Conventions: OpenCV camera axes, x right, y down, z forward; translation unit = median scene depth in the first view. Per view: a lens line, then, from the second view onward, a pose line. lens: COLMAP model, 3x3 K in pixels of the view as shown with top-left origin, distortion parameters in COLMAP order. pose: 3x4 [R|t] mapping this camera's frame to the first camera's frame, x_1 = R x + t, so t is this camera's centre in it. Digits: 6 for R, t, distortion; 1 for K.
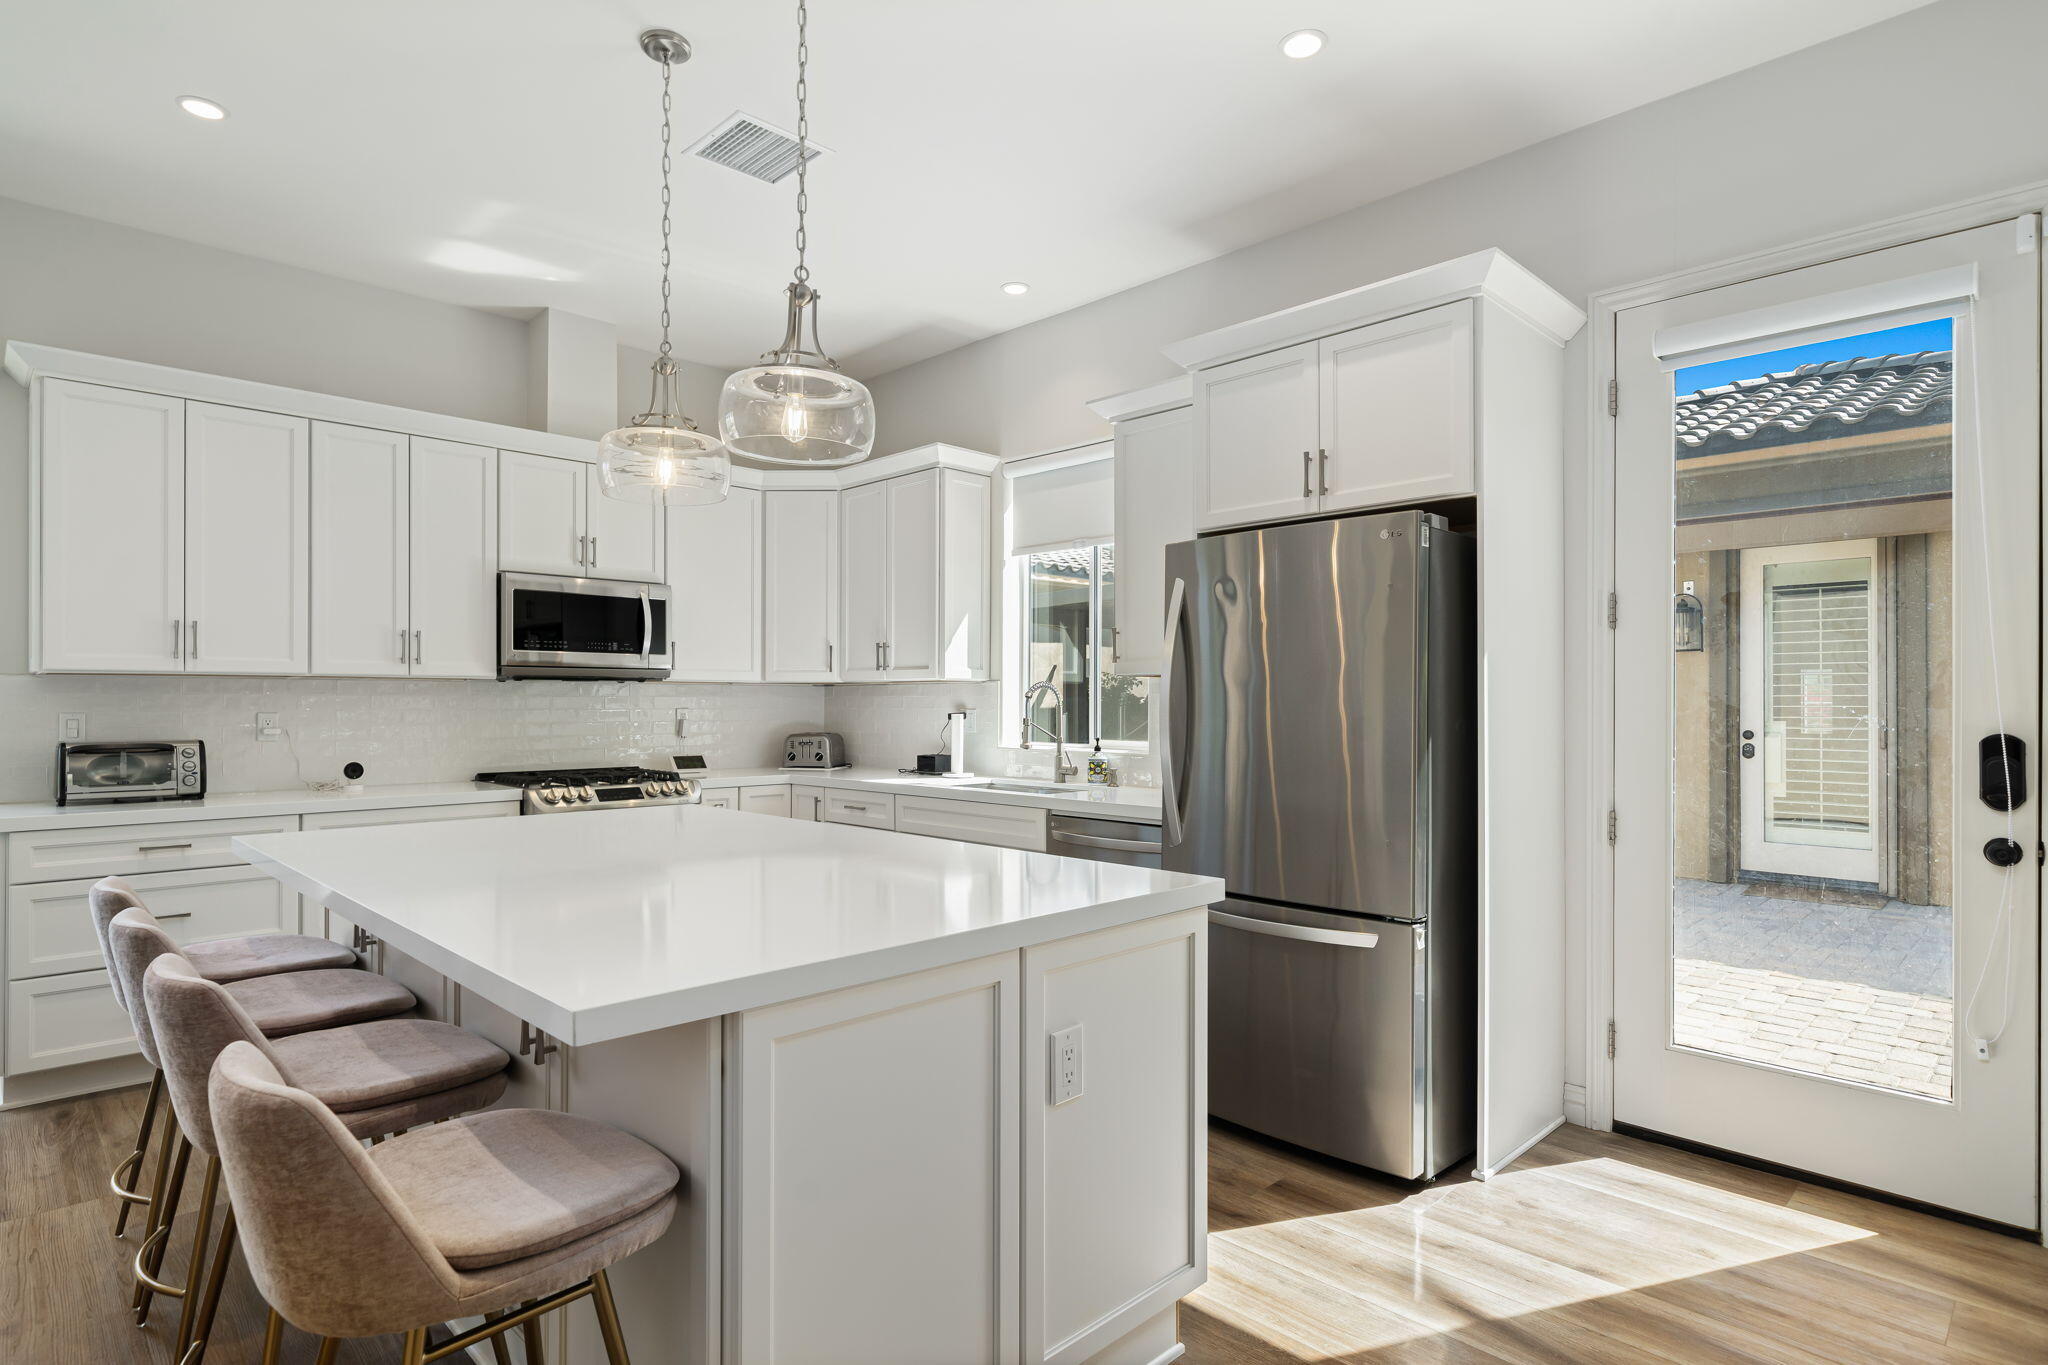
lens RADIAL K [[1070.6, 0, 1021.5], [0, 1070.6, 695.5], [0, 0, 1]] dist [-0.001978, -0.000533]
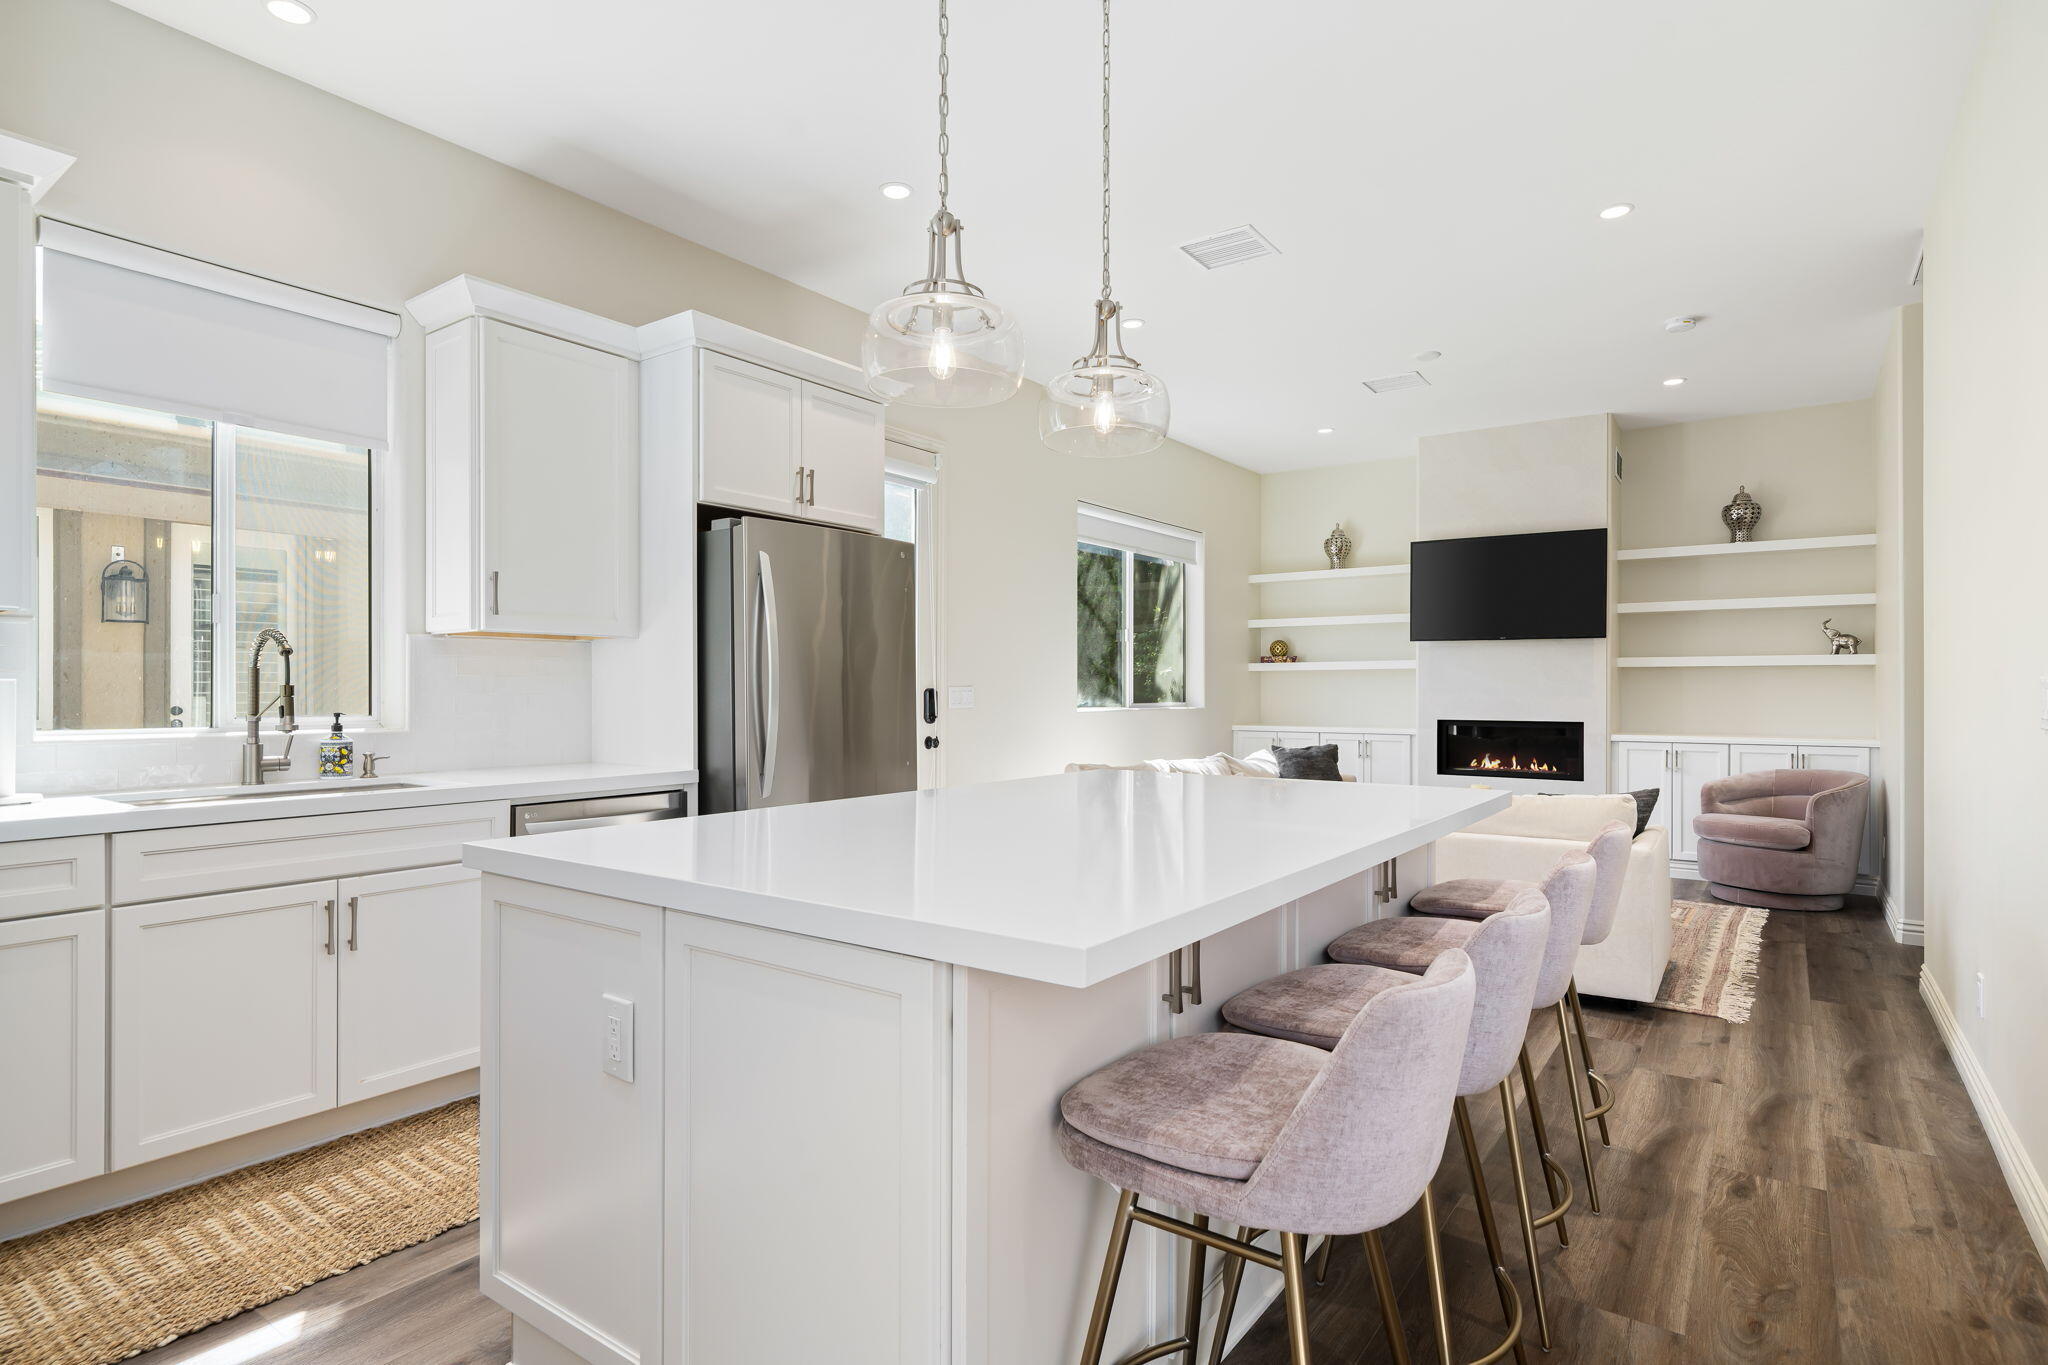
lens RADIAL K [[1043.2, 0, 1019.9], [0, 1043.2, 688.5], [0, 0, 1]] dist [-0.001484, -0.000166]
pose [[-0.159423, -0.000220, 0.987210, -0.669609], [-0.005780, 0.999983, -0.000711, 0.020818], [-0.987193, -0.005819, -0.159422, 0.645933]]
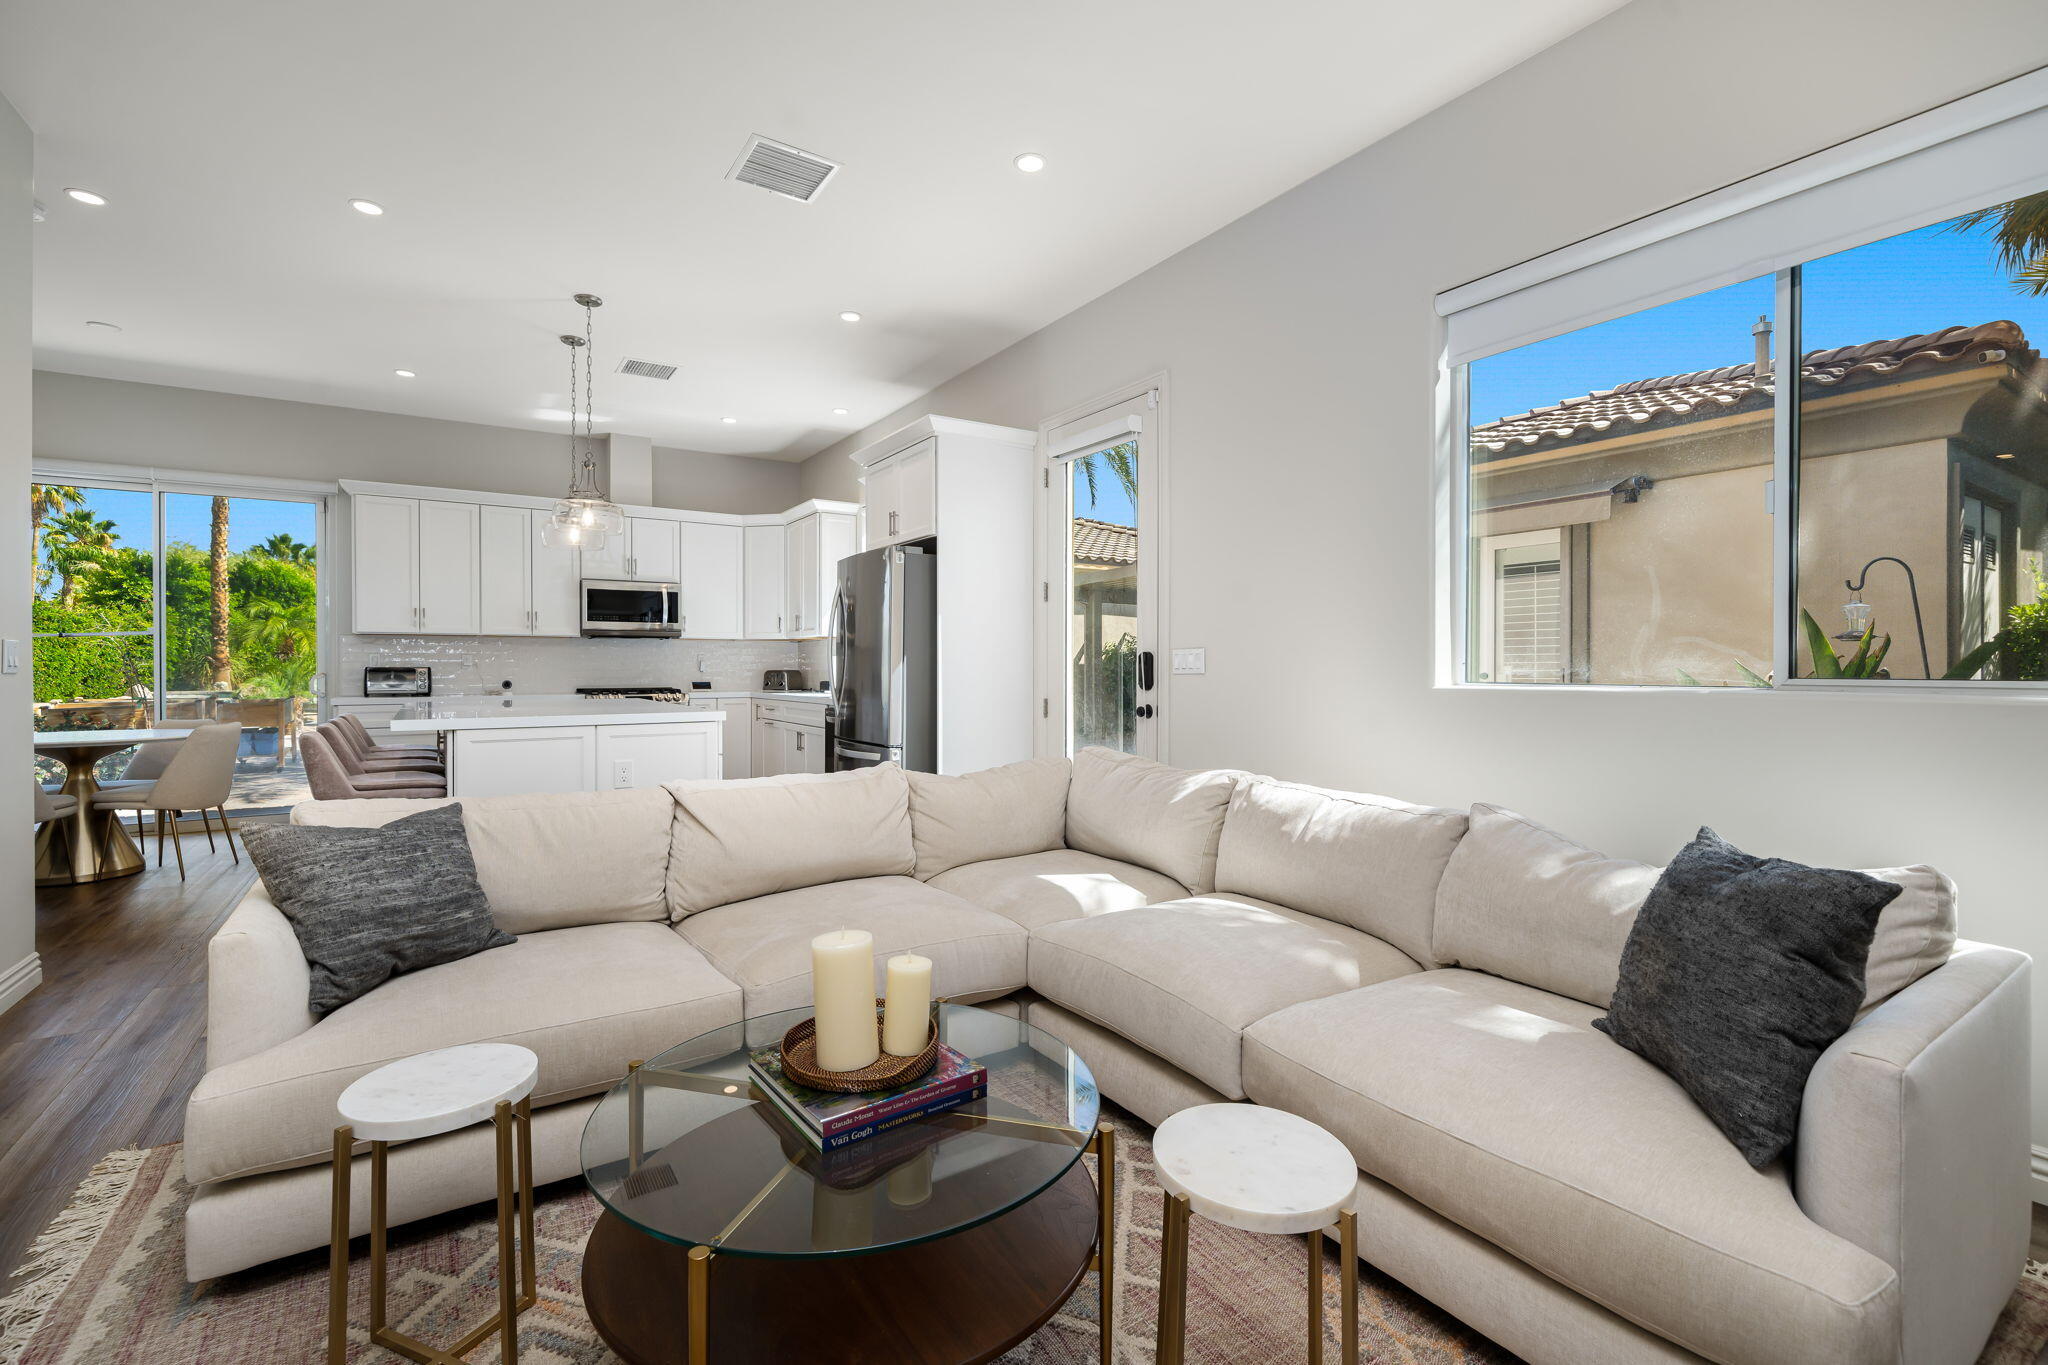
lens RADIAL K [[896.9, 0, 1019.9], [0, 896.9, 667.1], [0, 0, 1]] dist [0.000739, 0.000052]
pose [[0.980137, -0.001438, -0.198316, 0.567275], [0.002739, 0.999976, 0.006285, 0.029336], [0.198302, -0.006704, 0.980118, -0.378332]]
